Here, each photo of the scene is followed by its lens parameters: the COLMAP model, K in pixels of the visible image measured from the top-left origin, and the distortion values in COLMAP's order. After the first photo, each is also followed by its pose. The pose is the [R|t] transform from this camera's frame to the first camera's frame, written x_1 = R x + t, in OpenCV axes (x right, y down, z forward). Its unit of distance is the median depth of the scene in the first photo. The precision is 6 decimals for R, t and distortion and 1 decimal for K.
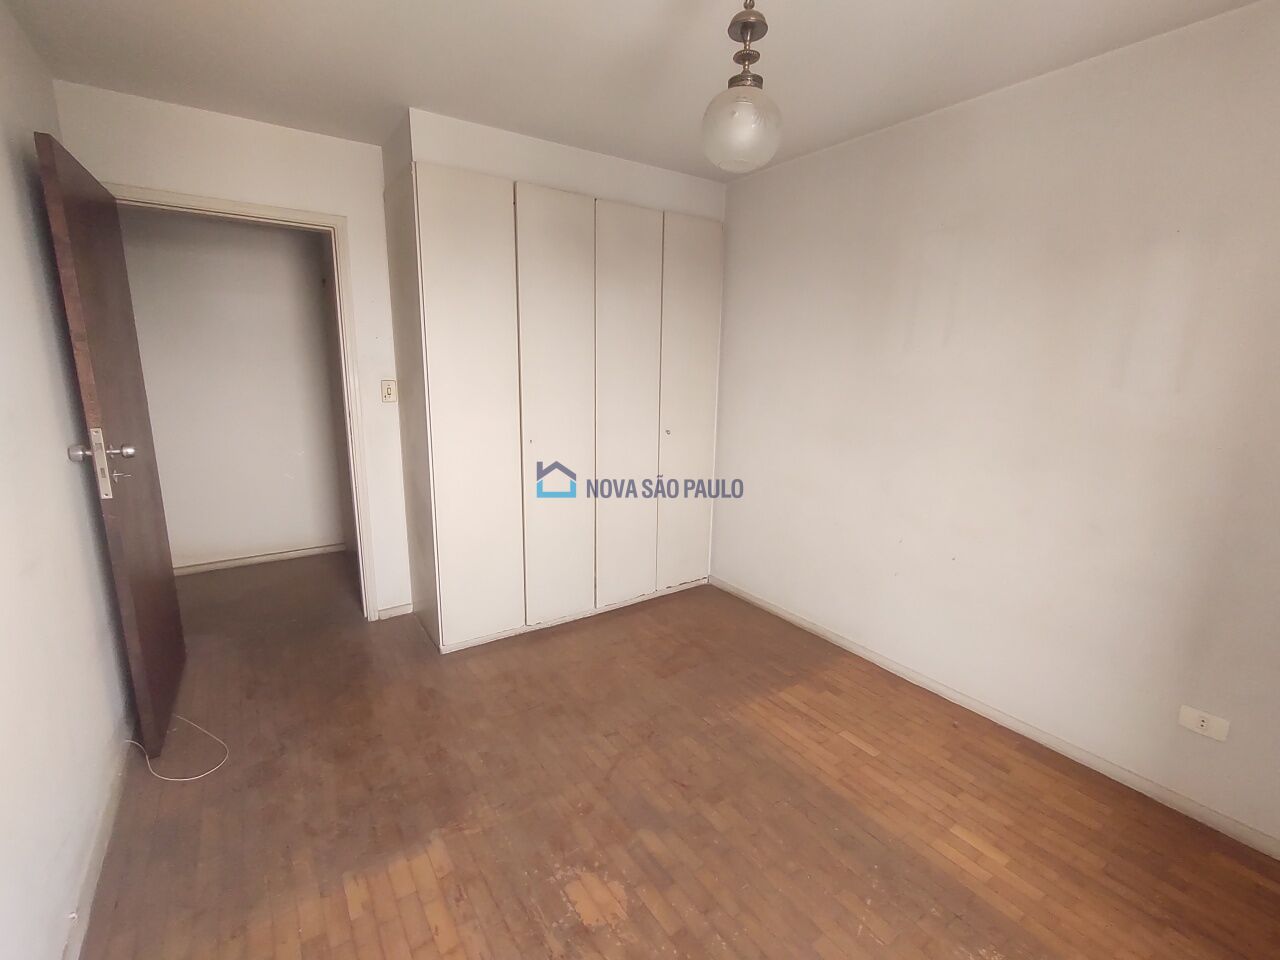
lens RADIAL K [[574.8, 0, 637.8], [0, 574.8, 480.7], [0, 0, 1]] dist [0.001146, 0.000174]
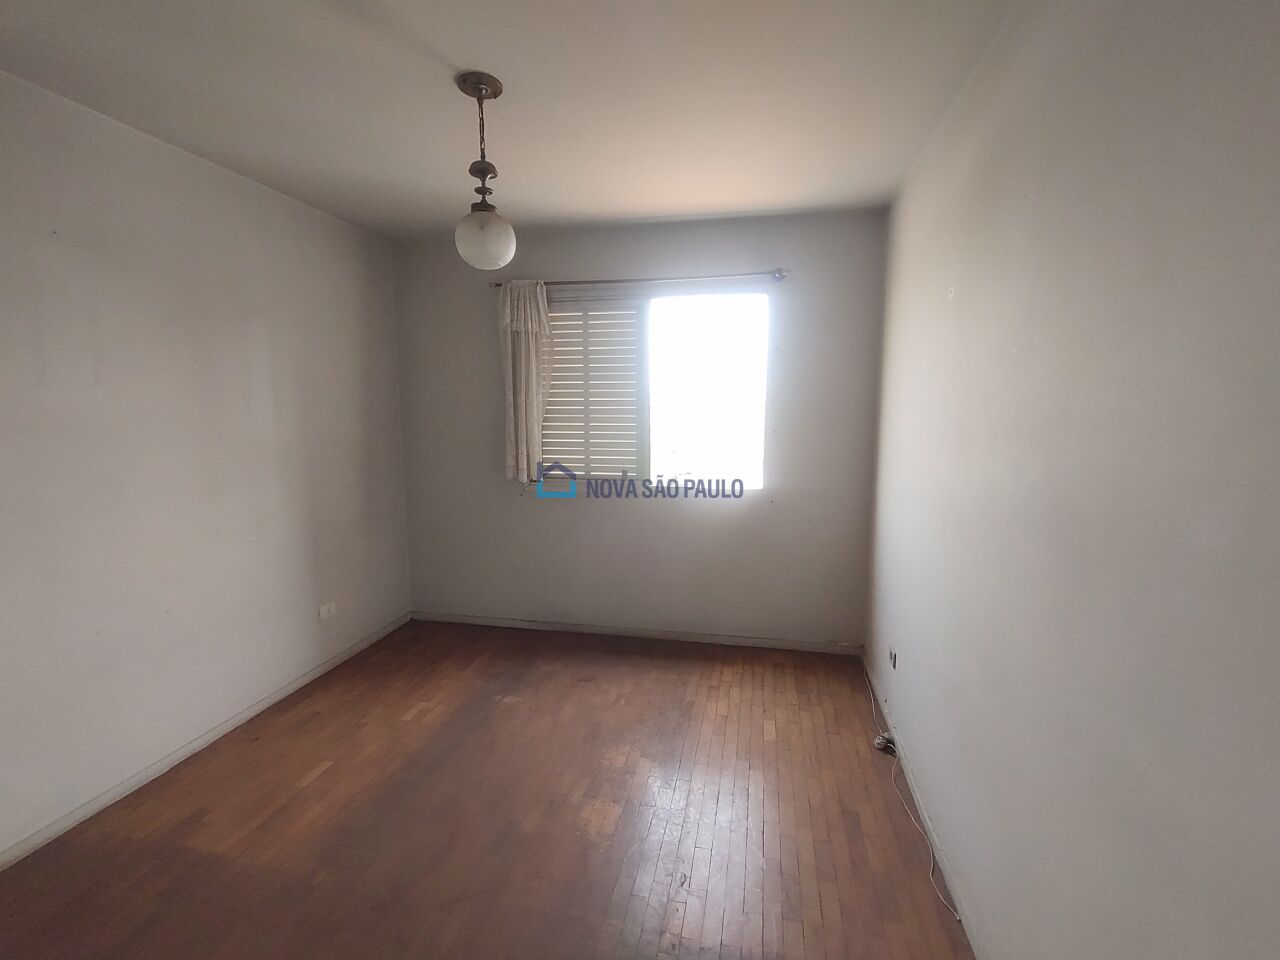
lens RADIAL K [[574.8, 0, 639.5], [0, 574.8, 478.7], [0, 0, 1]] dist [0.001146, 0.000174]
pose [[-0.698576, -0.106309, 0.707595, -0.749744], [0.129157, 0.953923, 0.270829, -0.269131], [-0.703783, 0.280586, -0.652657, 1.216511]]
